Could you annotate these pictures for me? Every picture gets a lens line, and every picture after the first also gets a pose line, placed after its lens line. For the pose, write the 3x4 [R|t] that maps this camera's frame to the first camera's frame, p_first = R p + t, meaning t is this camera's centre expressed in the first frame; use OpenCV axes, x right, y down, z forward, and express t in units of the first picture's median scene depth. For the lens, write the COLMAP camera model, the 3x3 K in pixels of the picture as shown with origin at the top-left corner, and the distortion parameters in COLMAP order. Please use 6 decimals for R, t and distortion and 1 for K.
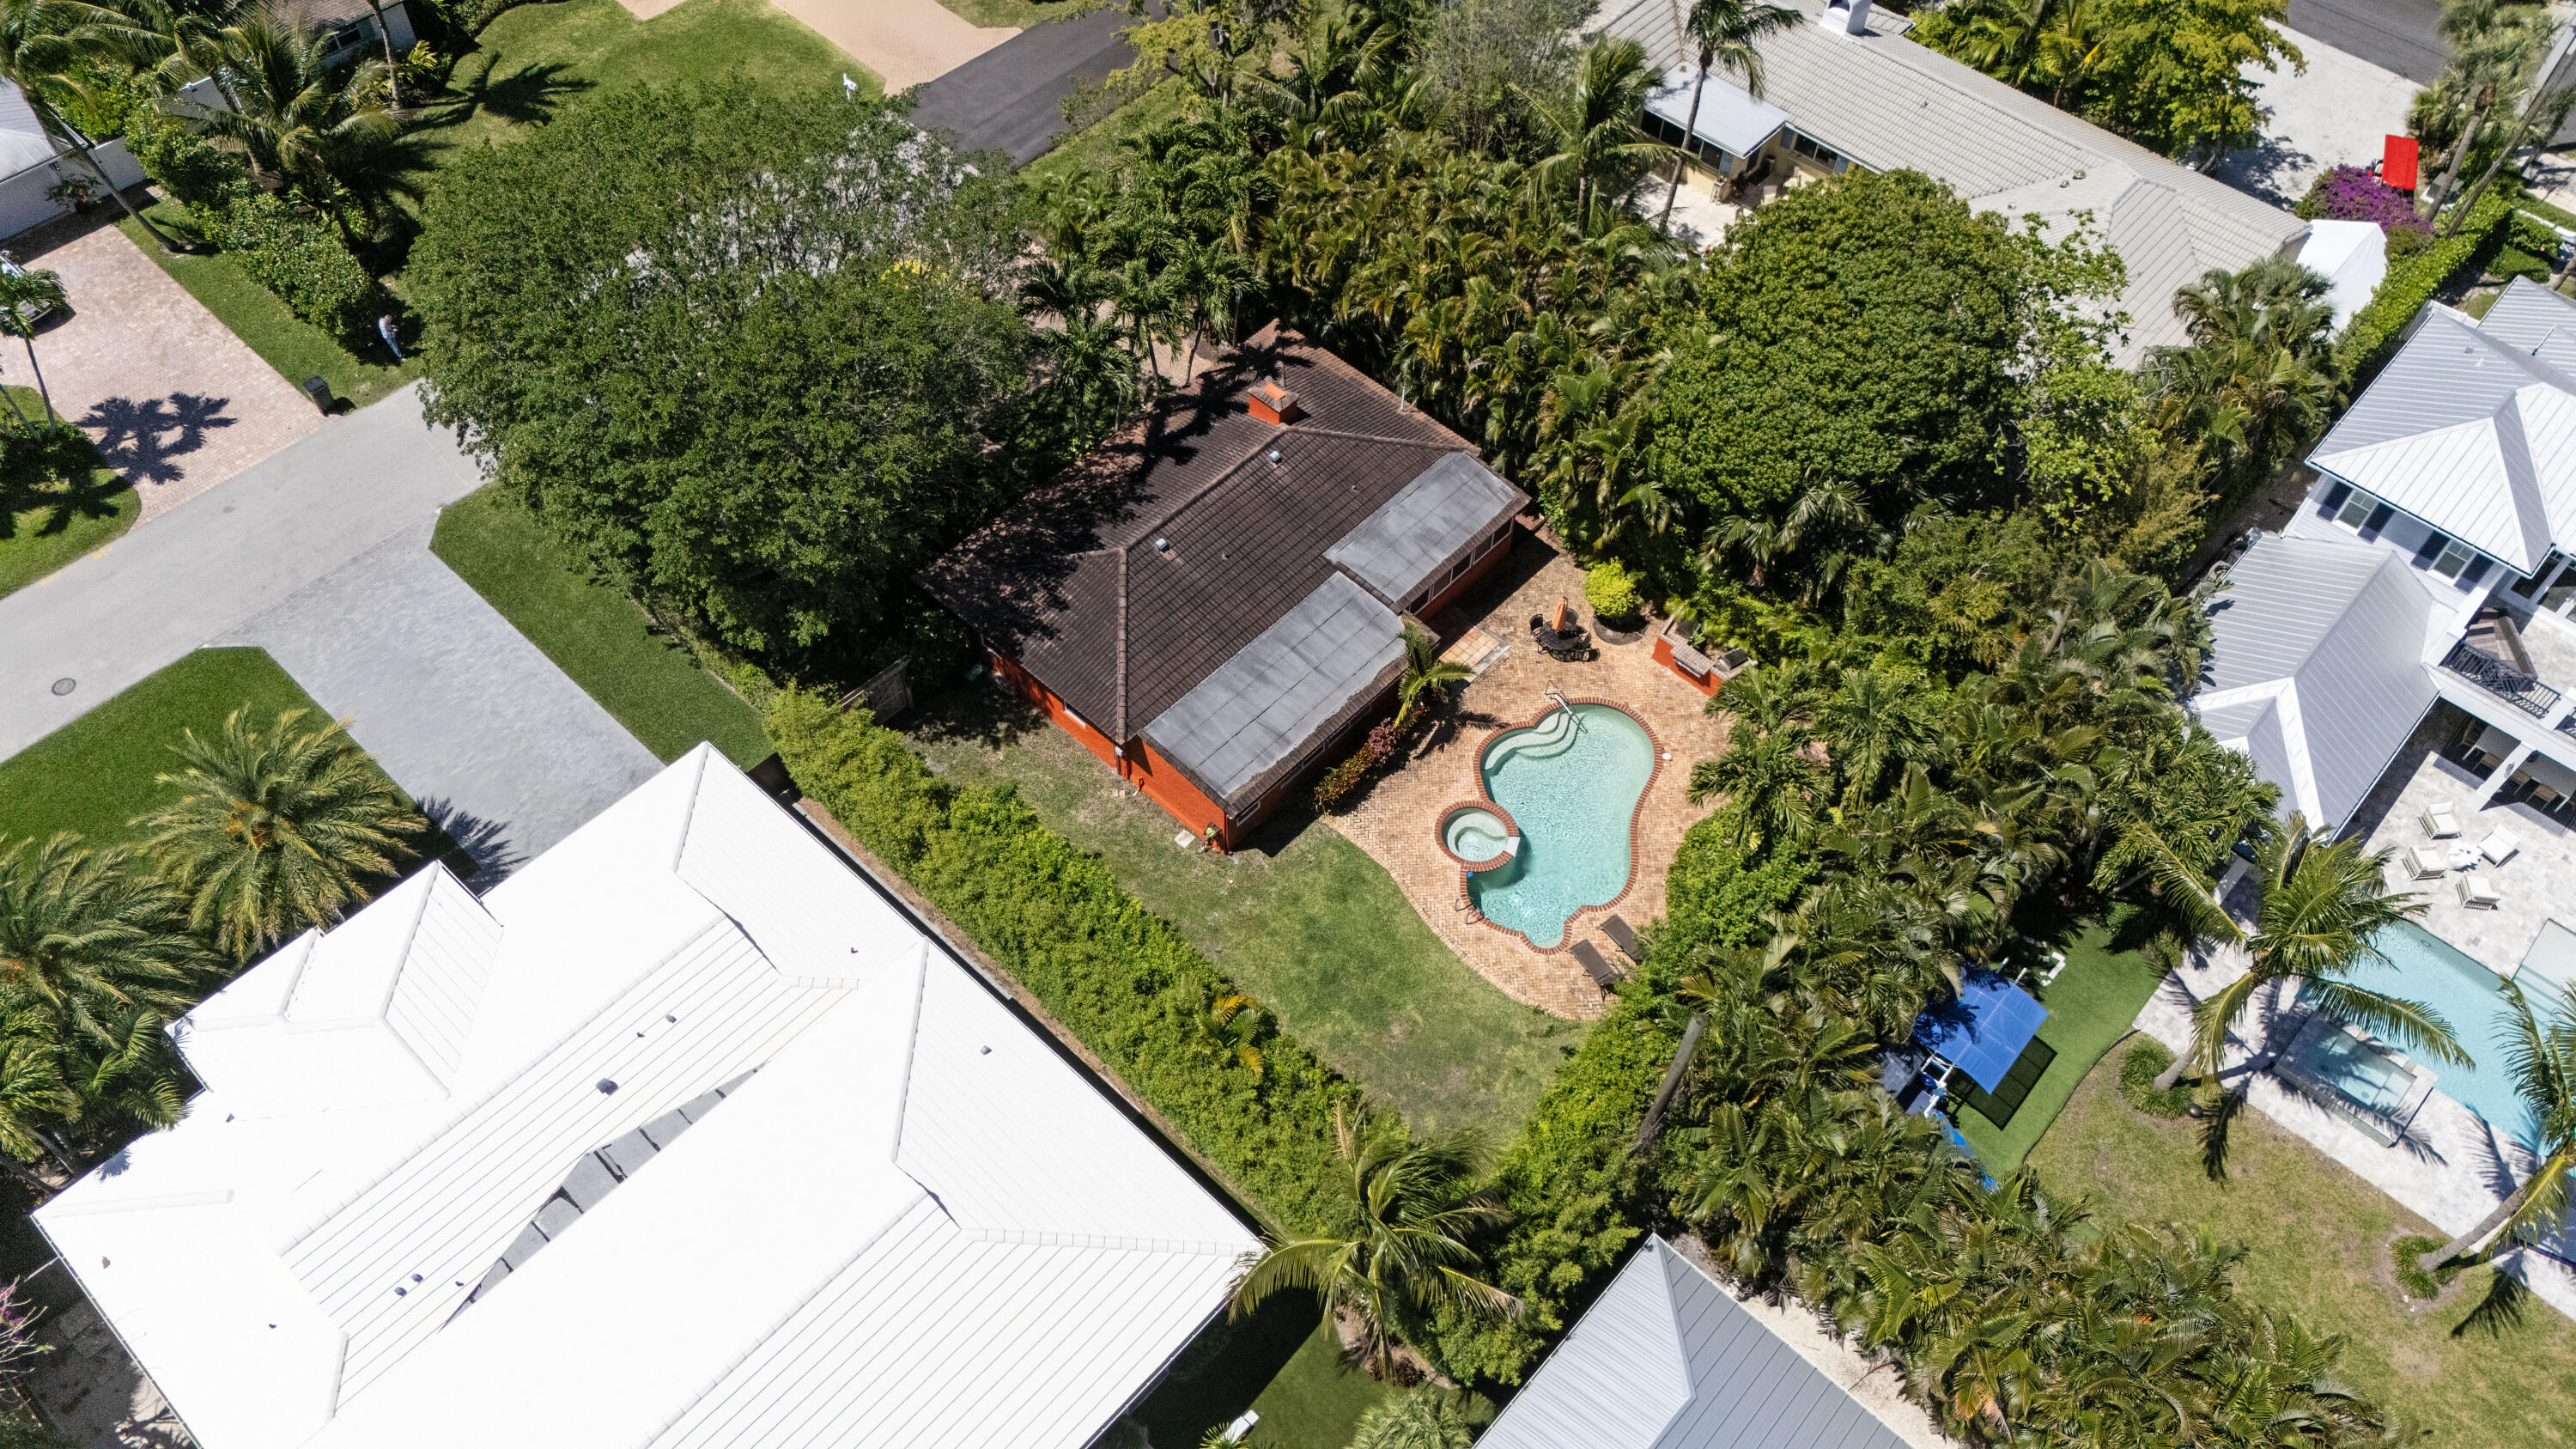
lens RADIAL K [[1840.8, 0, 1288.0], [0, 1840.8, 724.5], [0, 0, 1]] dist [0.002339, -0.001403]
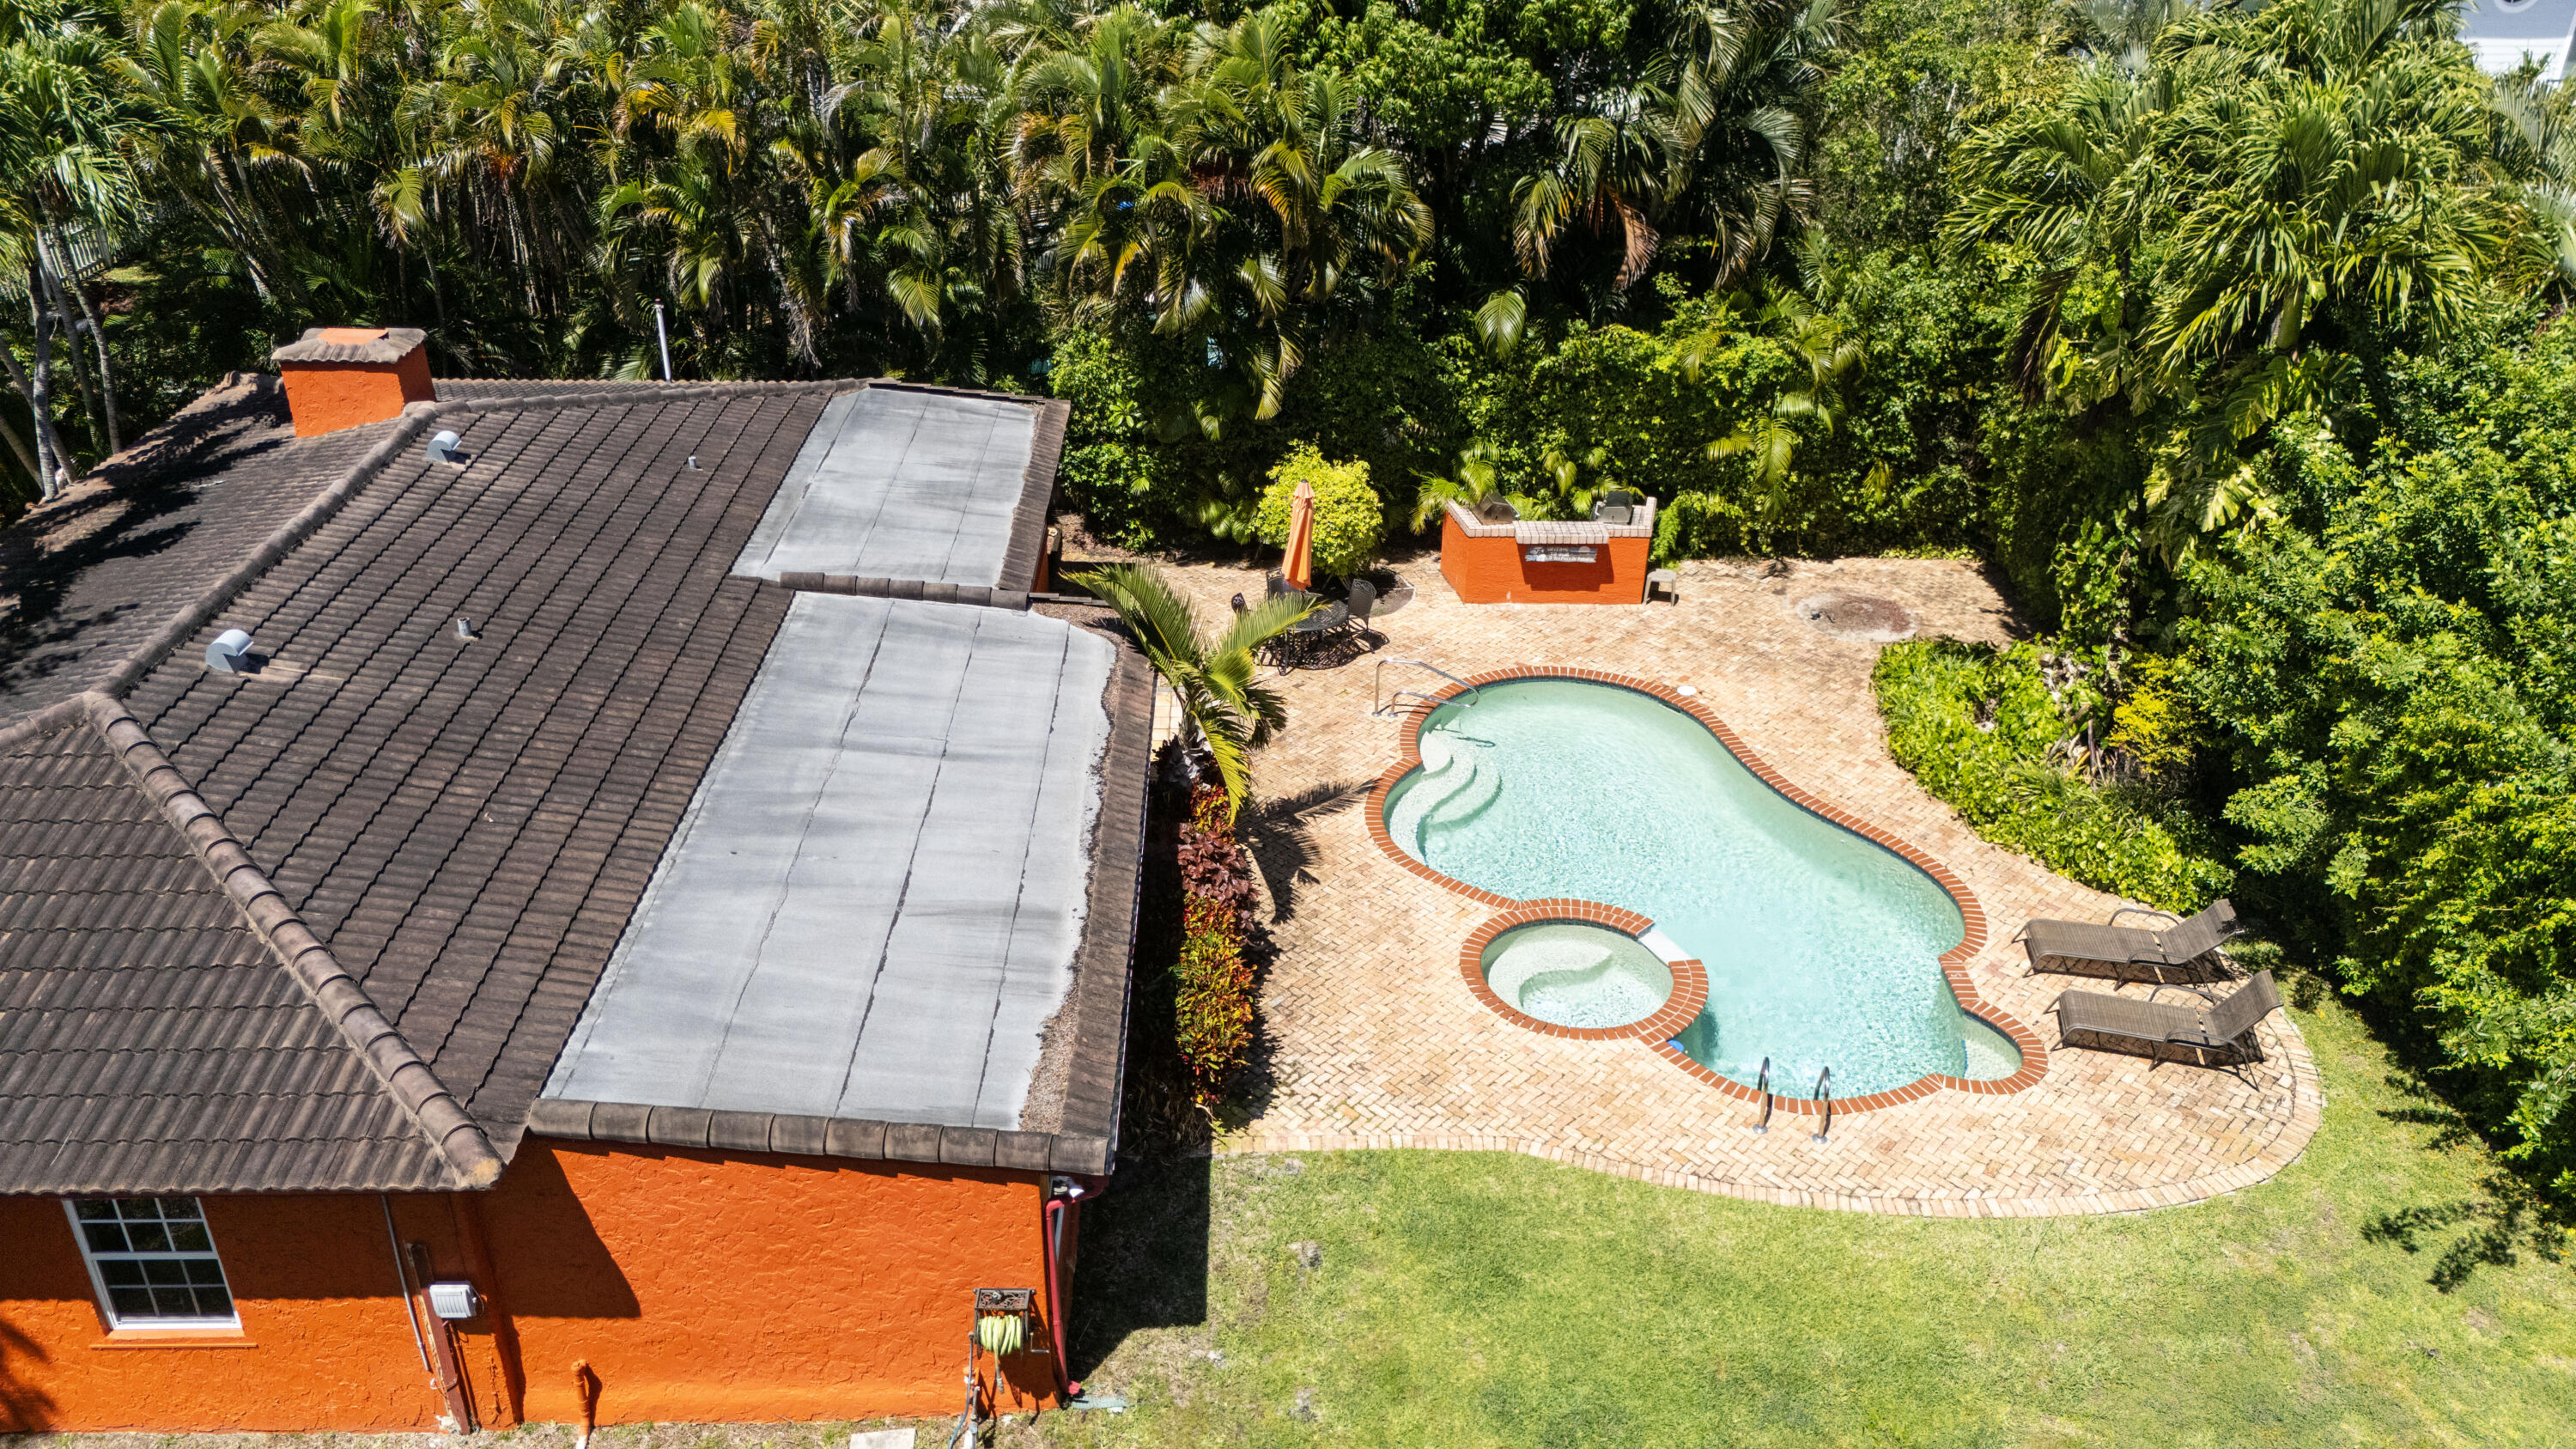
lens RADIAL K [[1840.8, 0, 1288.0], [0, 1840.8, 724.5], [0, 0, 1]] dist [0.002339, -0.001403]
pose [[0.708352, -0.314619, 0.631864, -0.137880], [0.543218, 0.814587, -0.203375, 0.059797], [-0.450723, 0.487301, 0.747921, 0.716672]]
